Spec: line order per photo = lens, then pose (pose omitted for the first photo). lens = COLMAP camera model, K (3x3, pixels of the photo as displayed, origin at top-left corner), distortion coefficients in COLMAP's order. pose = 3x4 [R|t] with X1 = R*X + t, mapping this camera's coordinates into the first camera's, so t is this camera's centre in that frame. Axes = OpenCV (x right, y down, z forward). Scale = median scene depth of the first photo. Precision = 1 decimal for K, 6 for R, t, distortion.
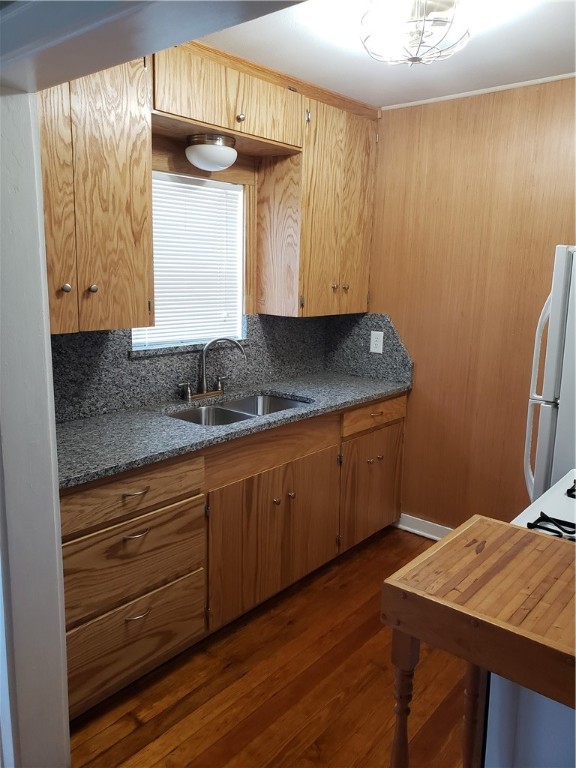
lens RADIAL K [[612.2, 0, 288.0], [0, 612.2, 384.0], [0, 0, 1]] dist [0.000110, 0.149399]
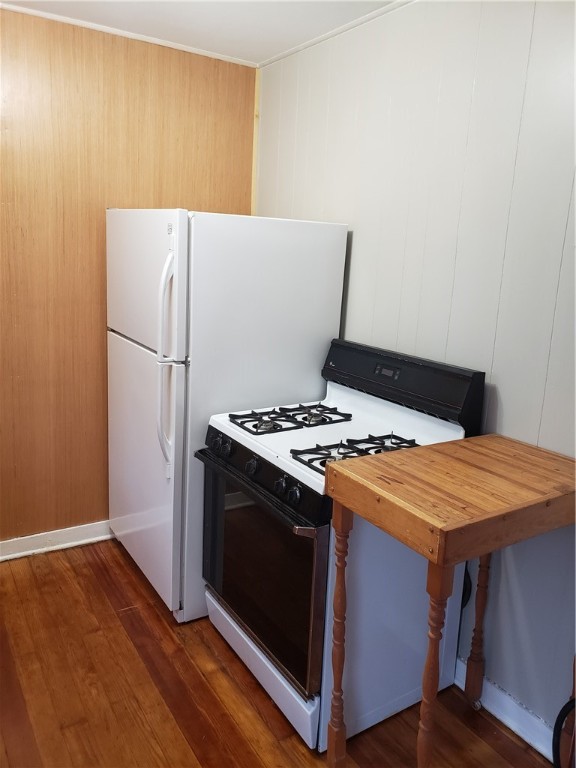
lens RADIAL K [[598.2, 0, 288.0], [0, 598.2, 384.0], [0, 0, 1]] dist [0.068621, -0.002304]
pose [[0.302442, -0.204643, 0.930940, -0.720874], [0.138897, 0.975717, 0.169362, -0.122236], [-0.942993, 0.078082, 0.323523, 0.759377]]
